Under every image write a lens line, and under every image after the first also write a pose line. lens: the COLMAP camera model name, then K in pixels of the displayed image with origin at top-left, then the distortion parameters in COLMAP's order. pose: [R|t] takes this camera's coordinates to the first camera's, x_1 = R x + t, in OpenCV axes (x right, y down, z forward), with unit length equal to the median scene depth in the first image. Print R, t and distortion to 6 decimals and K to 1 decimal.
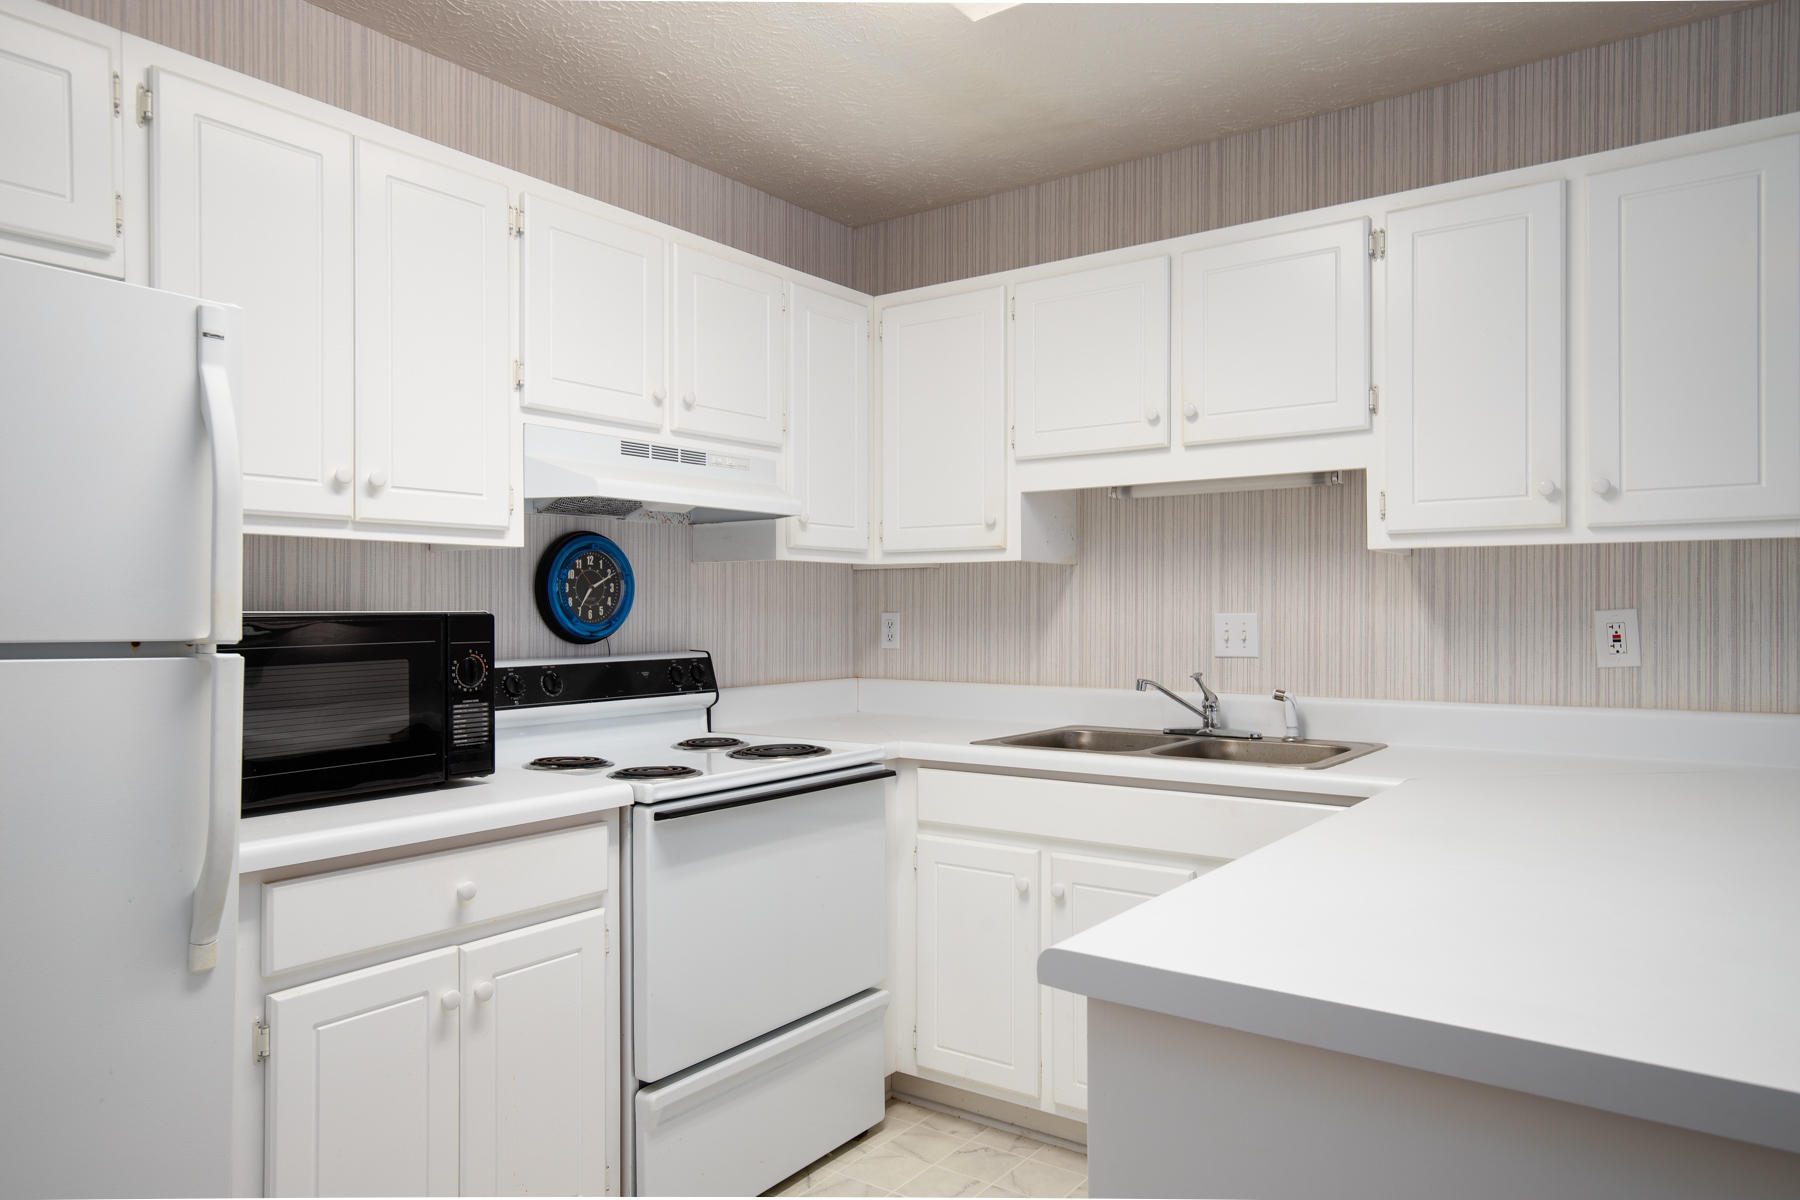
lens RADIAL K [[1189.9, 0, 900.0], [0, 1189.9, 600.0], [0, 0, 1]] dist [0.021209, 0.000423]
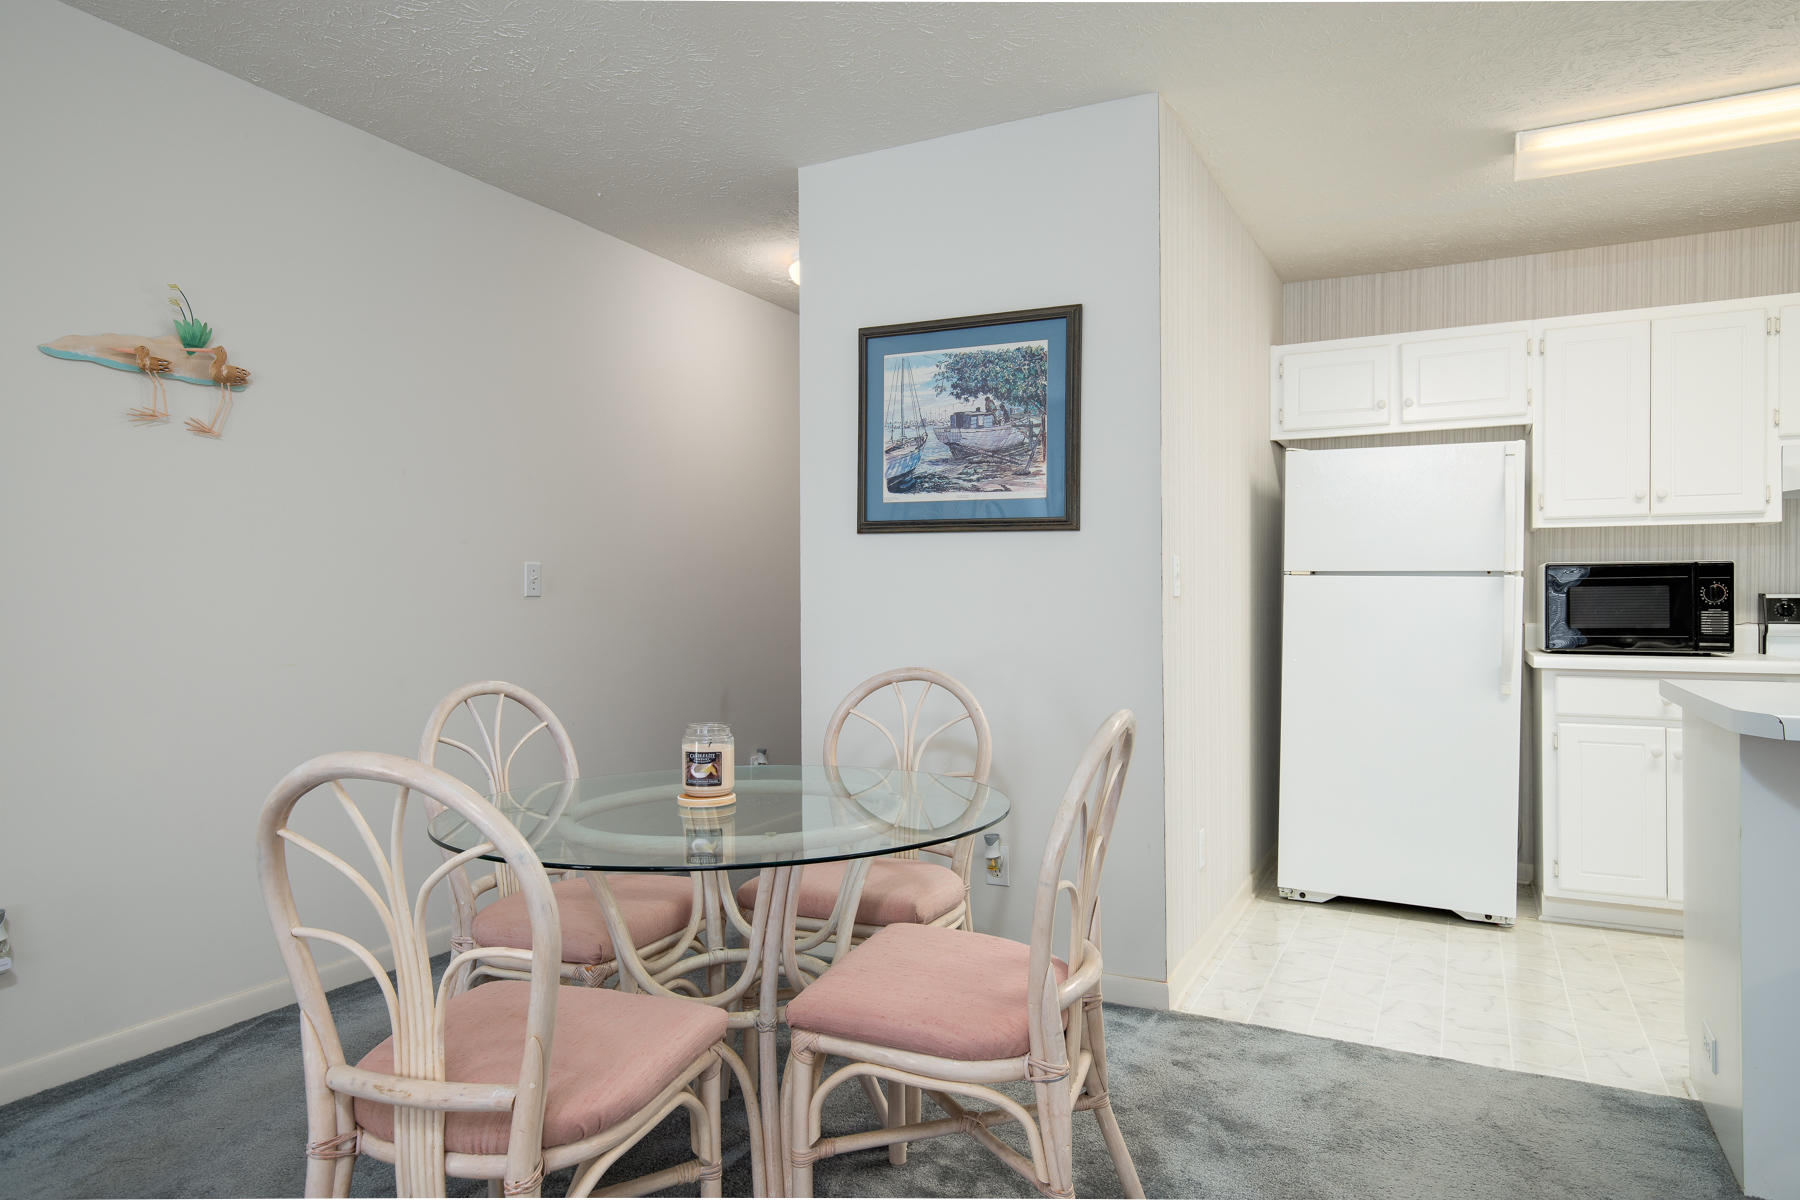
lens RADIAL K [[1104.2, 0, 921.2], [0, 1104.2, 594.8], [0, 0, 1]] dist [0.017504, -0.000219]
pose [[0.163819, -0.001536, -0.986489, 0.906220], [0.009205, 0.999958, -0.000028, 0.041303], [0.986447, -0.009076, 0.163826, -0.380195]]
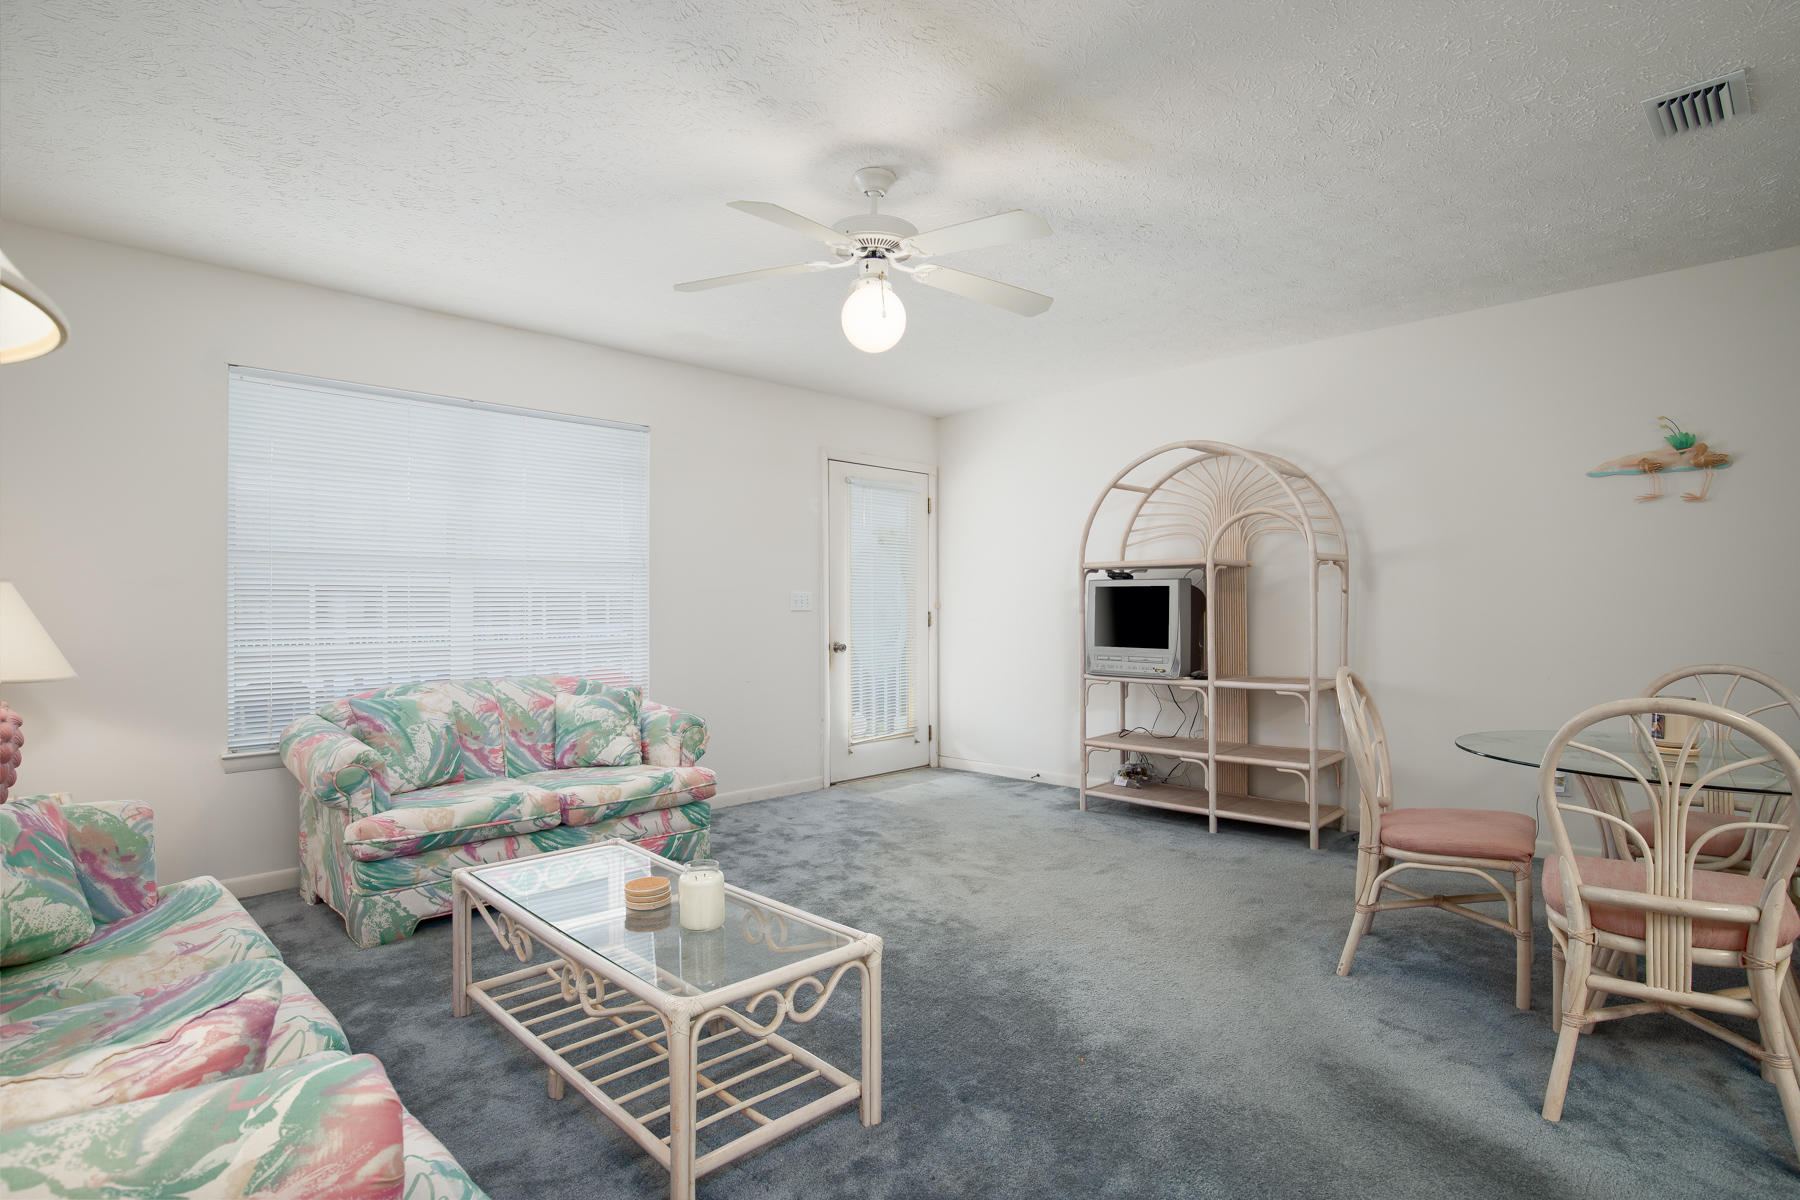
lens RADIAL K [[906.7, 0, 900.0], [0, 906.7, 600.0], [0, 0, 1]] dist [-0.010087, 0.001475]
pose [[-0.984681, 0.010476, 0.174053, 0.714306], [0.007776, 0.999839, -0.016189, 0.044381], [-0.174194, -0.014587, -0.984603, 0.586085]]
